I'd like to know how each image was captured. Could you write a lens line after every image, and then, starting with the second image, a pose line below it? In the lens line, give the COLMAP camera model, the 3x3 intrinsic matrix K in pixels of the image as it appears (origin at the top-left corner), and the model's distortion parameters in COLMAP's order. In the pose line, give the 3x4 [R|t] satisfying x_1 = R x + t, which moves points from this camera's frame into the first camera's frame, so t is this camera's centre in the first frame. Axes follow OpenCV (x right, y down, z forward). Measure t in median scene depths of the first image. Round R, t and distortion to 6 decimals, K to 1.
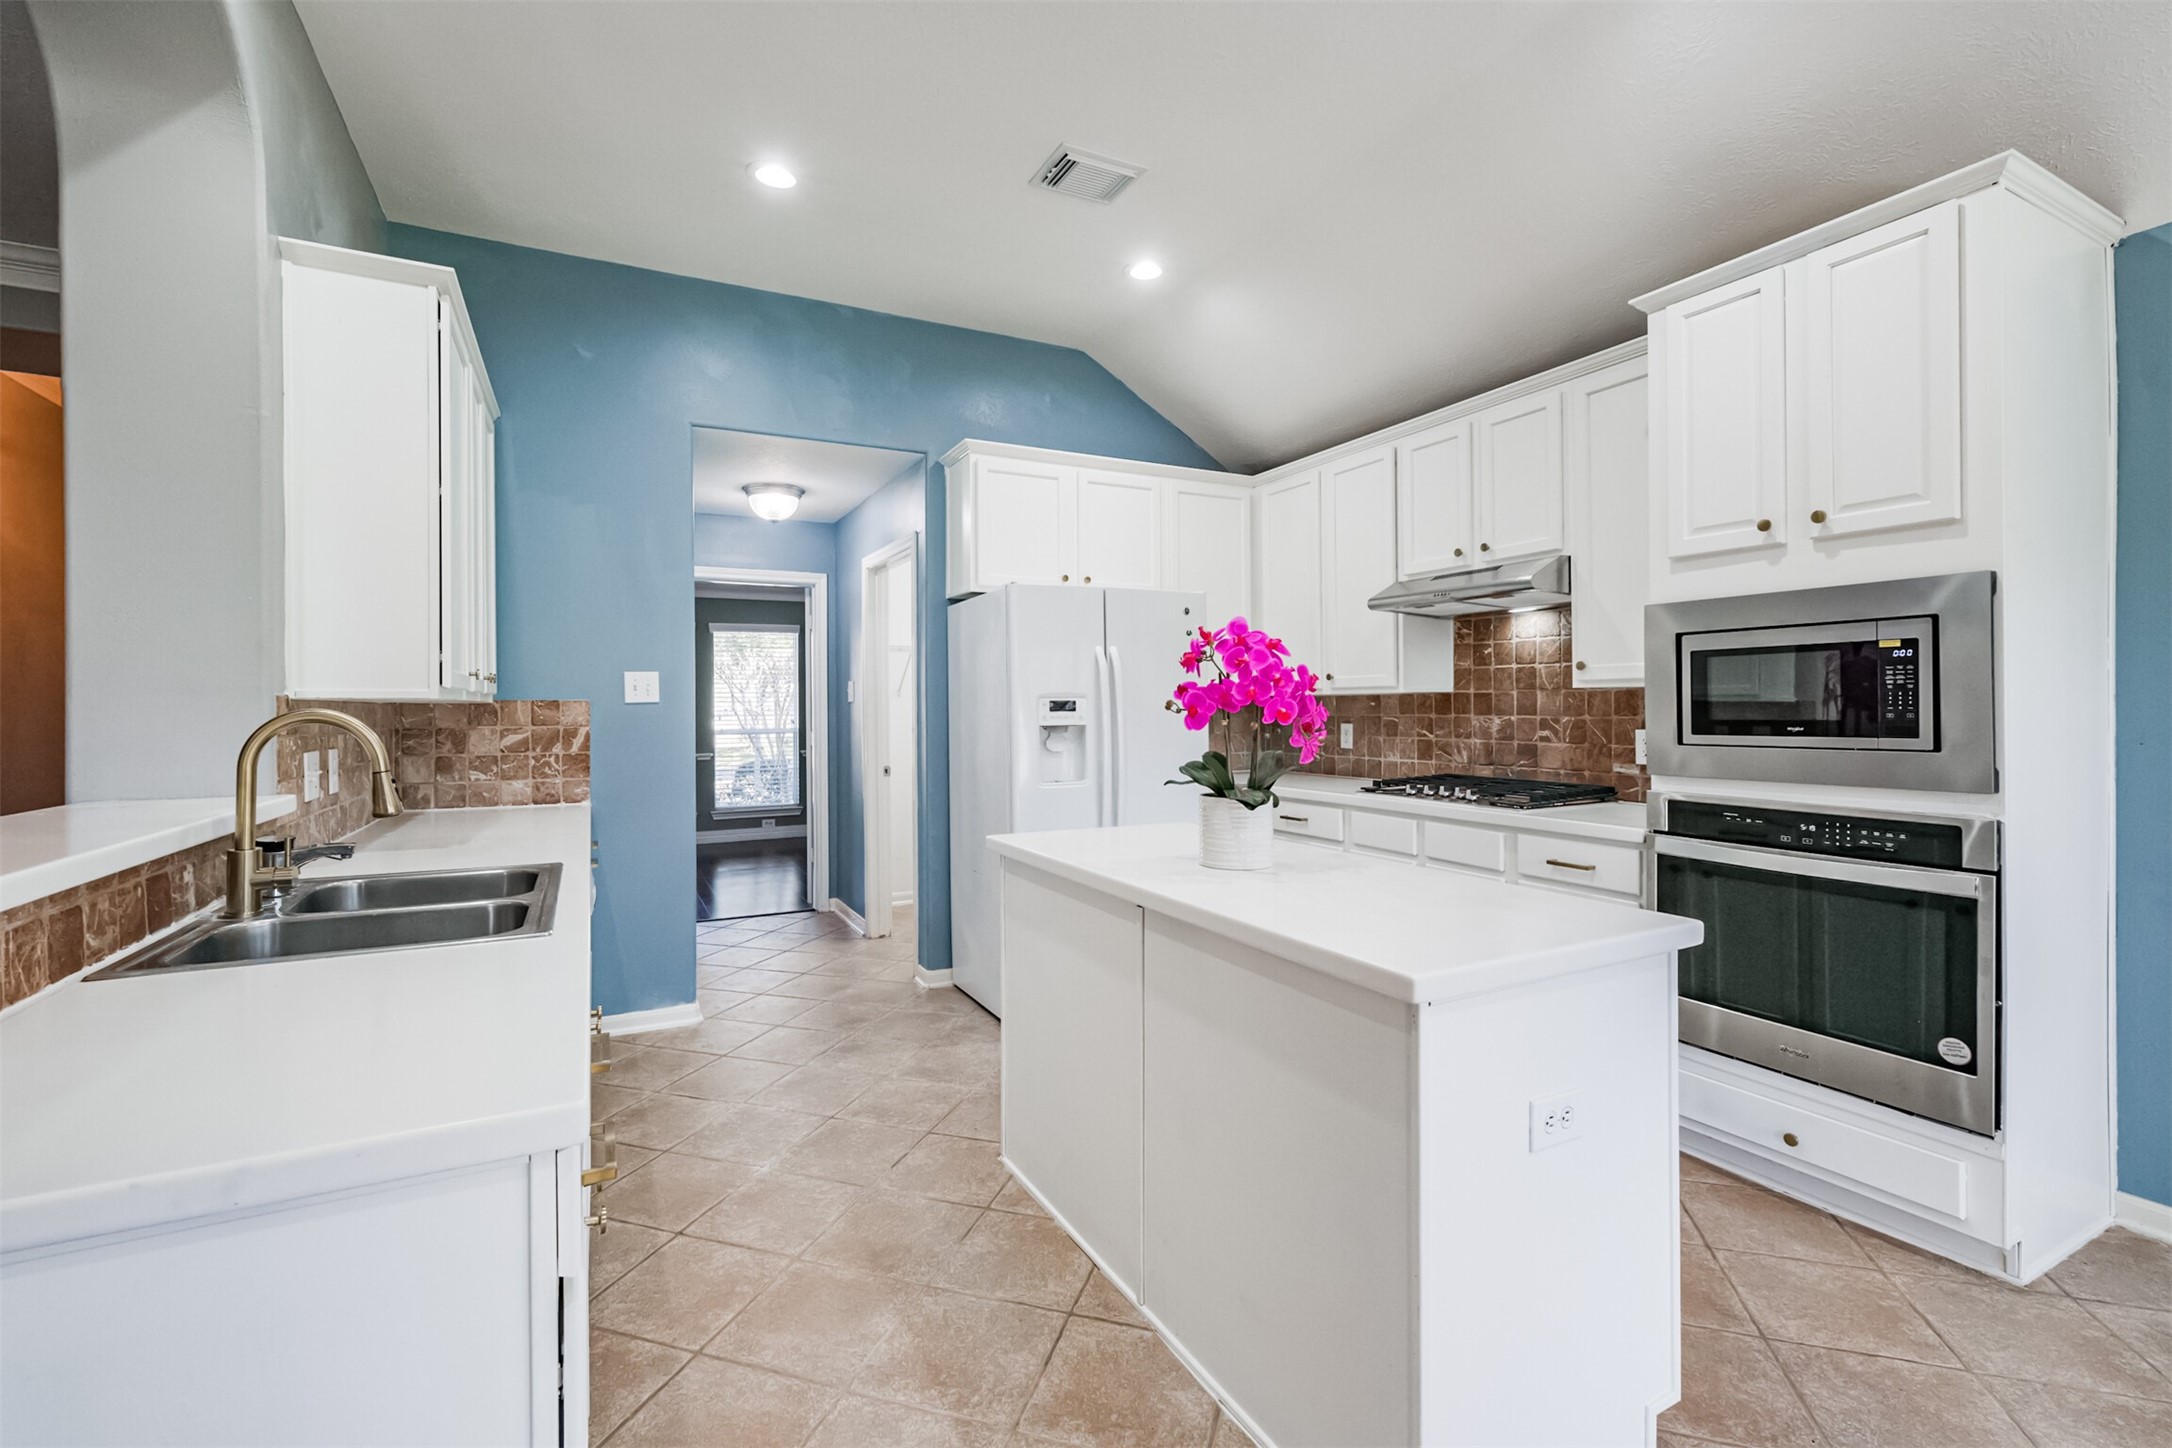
lens RADIAL K [[940.0, 0, 1083.2], [0, 940.0, 710.1], [0, 0, 1]] dist [-0.000401, 0.002254]
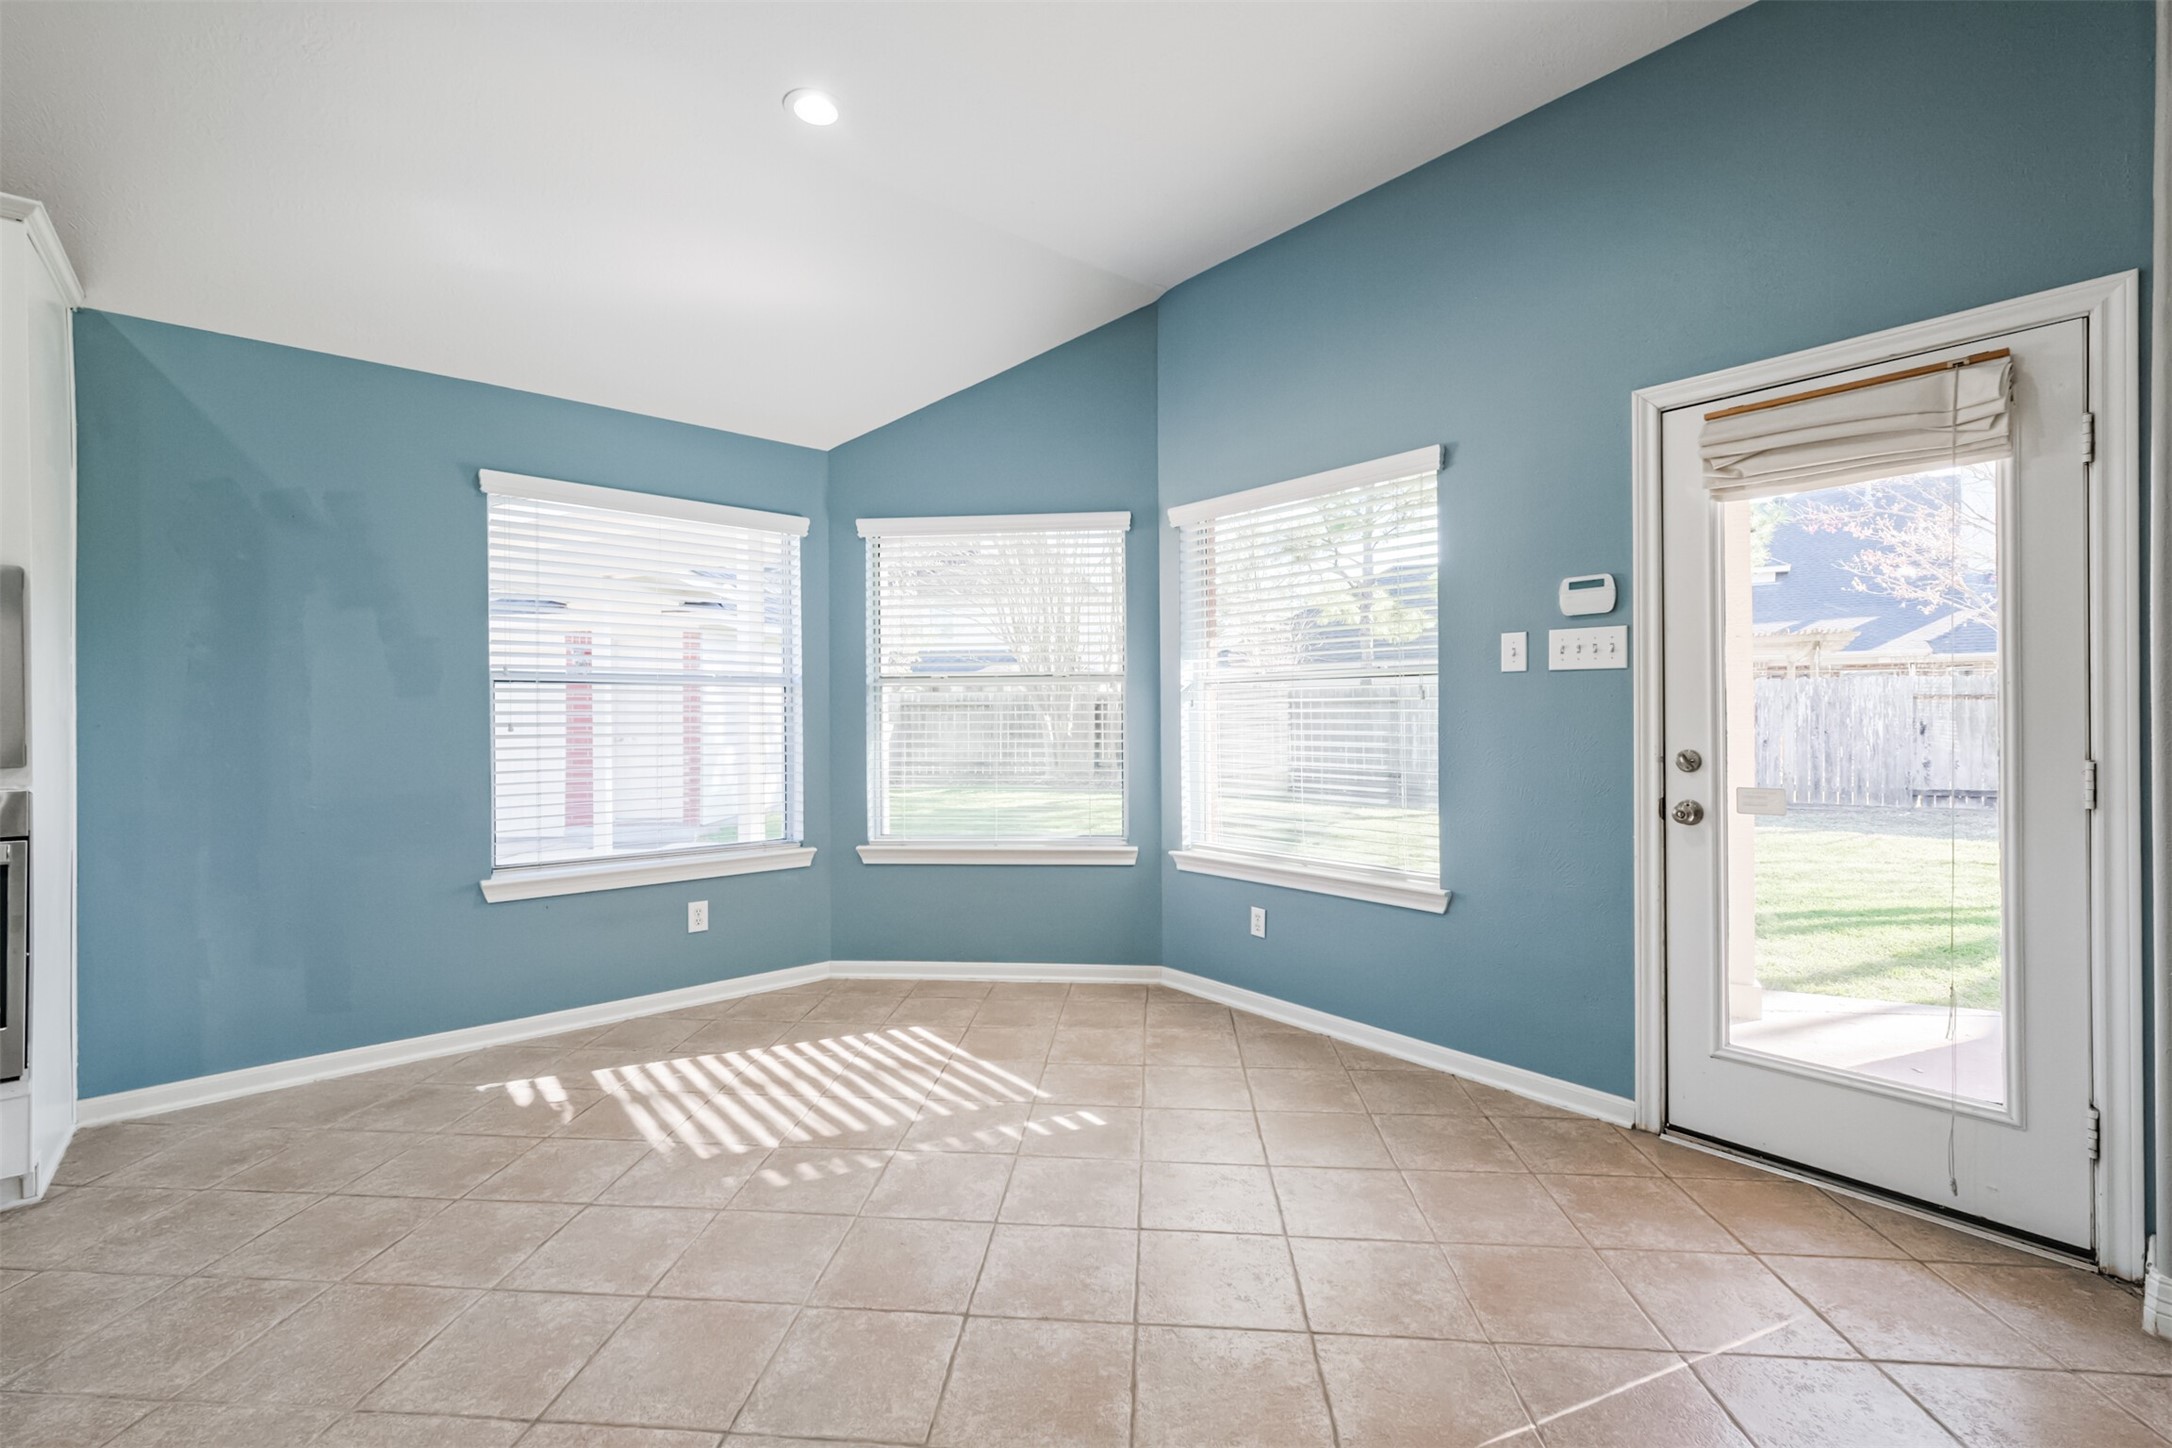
lens RADIAL K [[940.0, 0, 1076.8], [0, 940.0, 716.3], [0, 0, 1]] dist [-0.000401, 0.002254]
pose [[-0.225457, 0.004684, 0.974242, -0.234398], [0.008879, 0.999957, -0.002753, 0.024743], [-0.974213, 0.008029, -0.225489, 0.021701]]
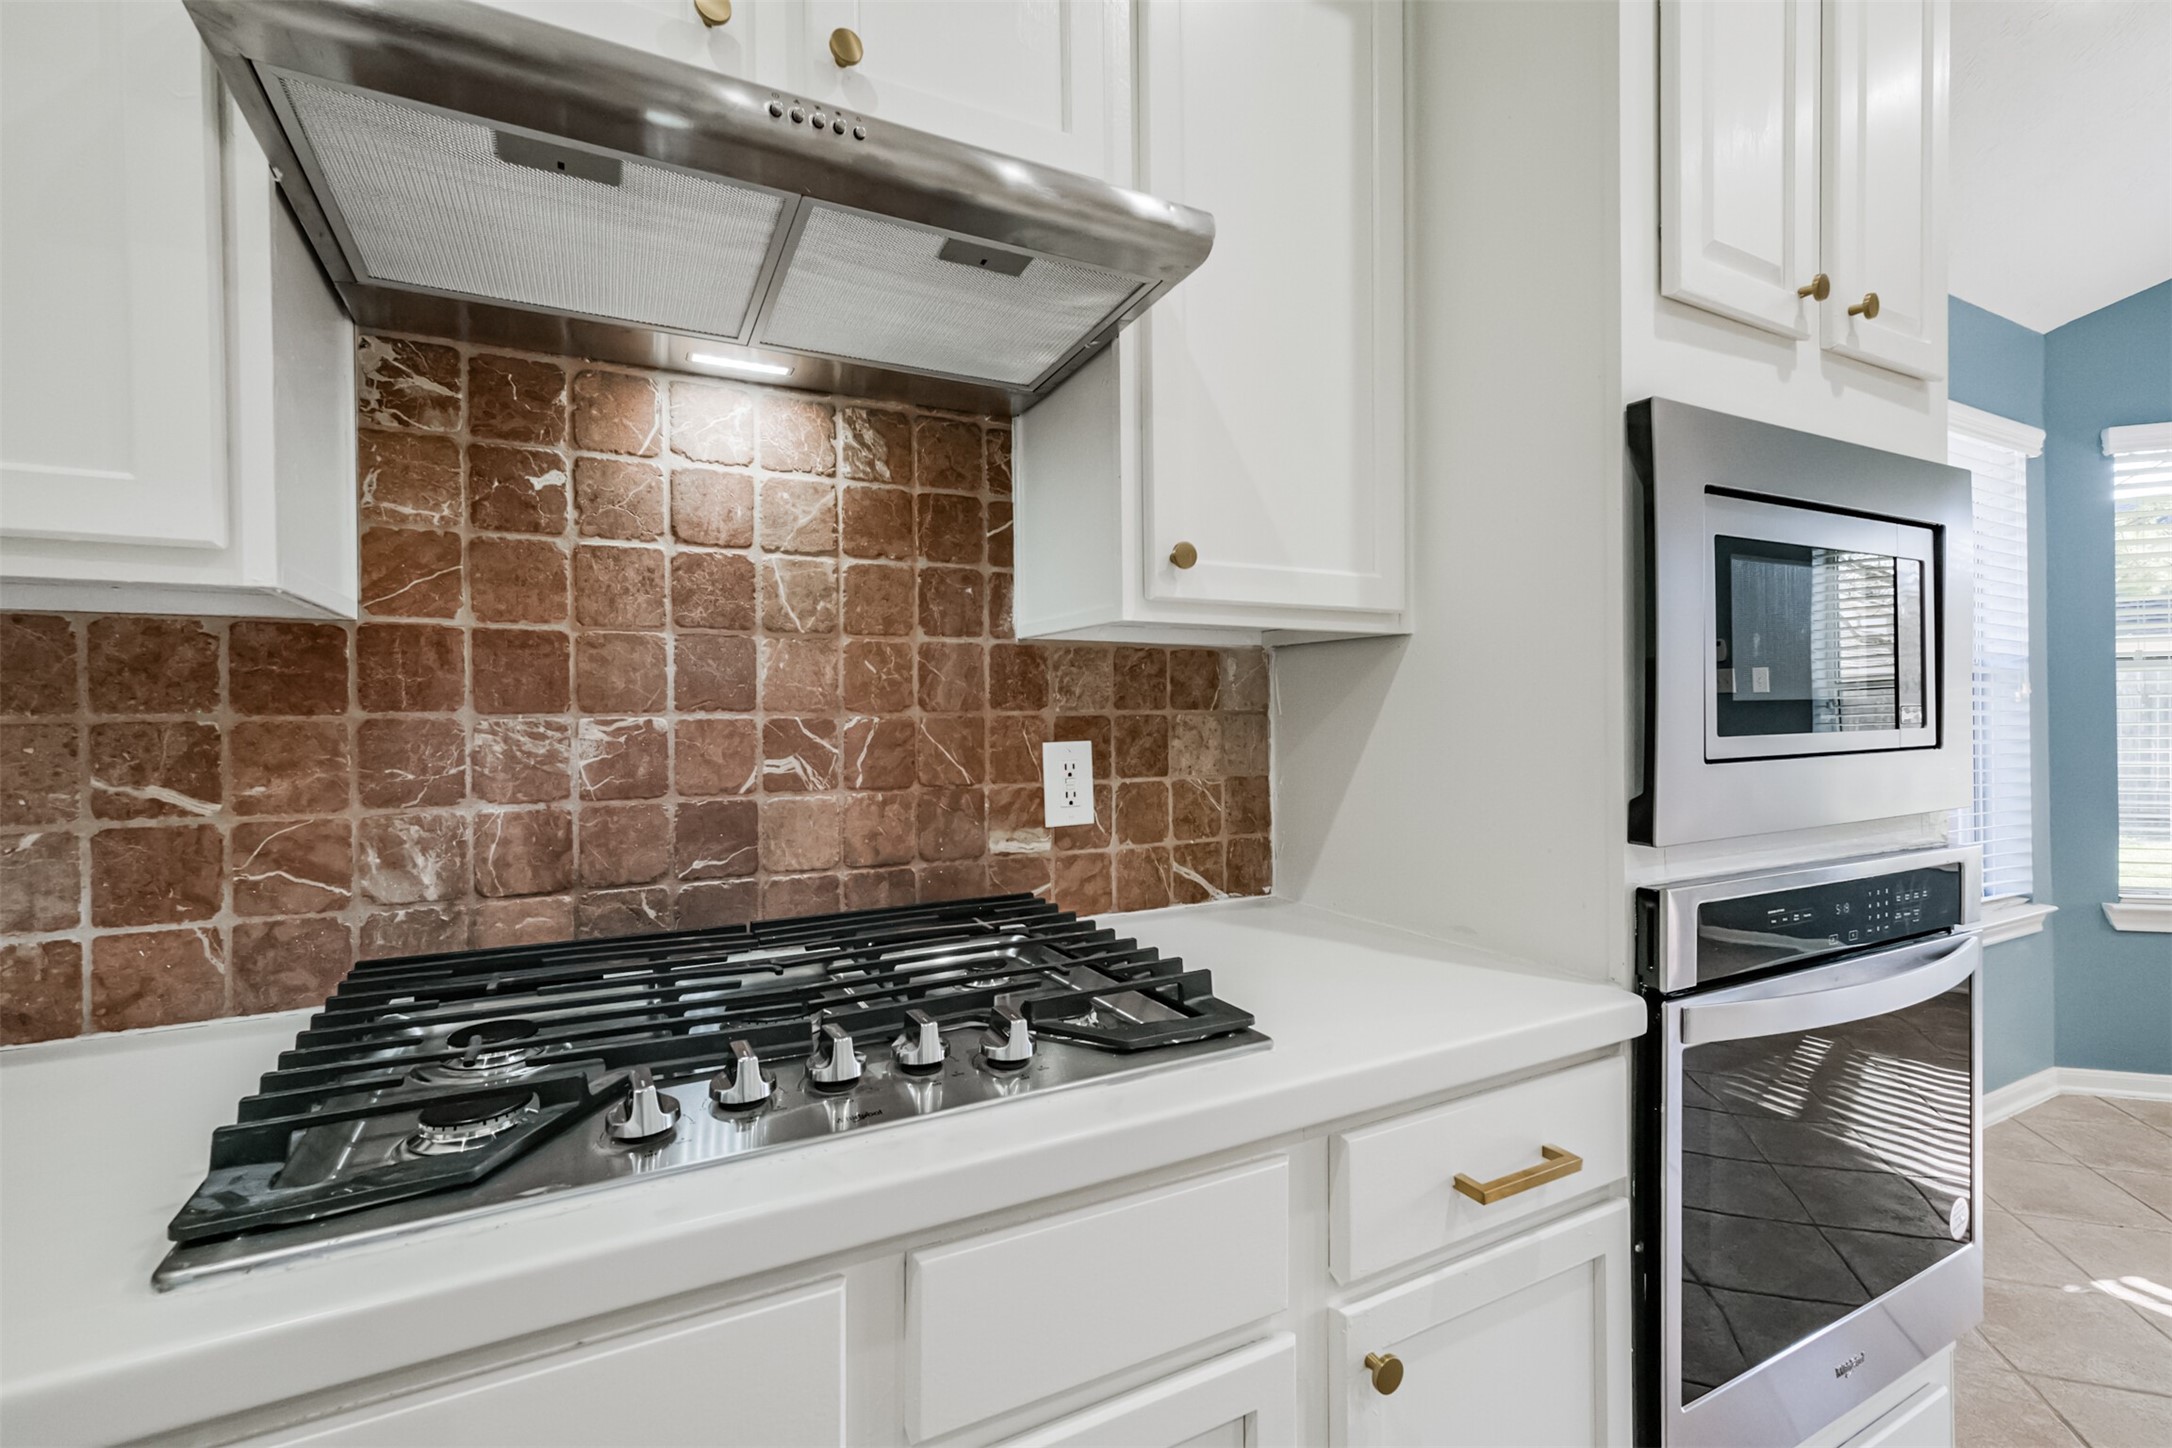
lens RADIAL K [[940.0, 0, 1078.5], [0, 940.0, 718.8], [0, 0, 1]] dist [-0.000401, 0.002254]
pose [[-0.001706, 0.003911, 0.999991, 0.170953], [0.014756, 0.999884, -0.003885, 0.011613], [-0.999890, 0.014750, -0.001763, 0.932801]]
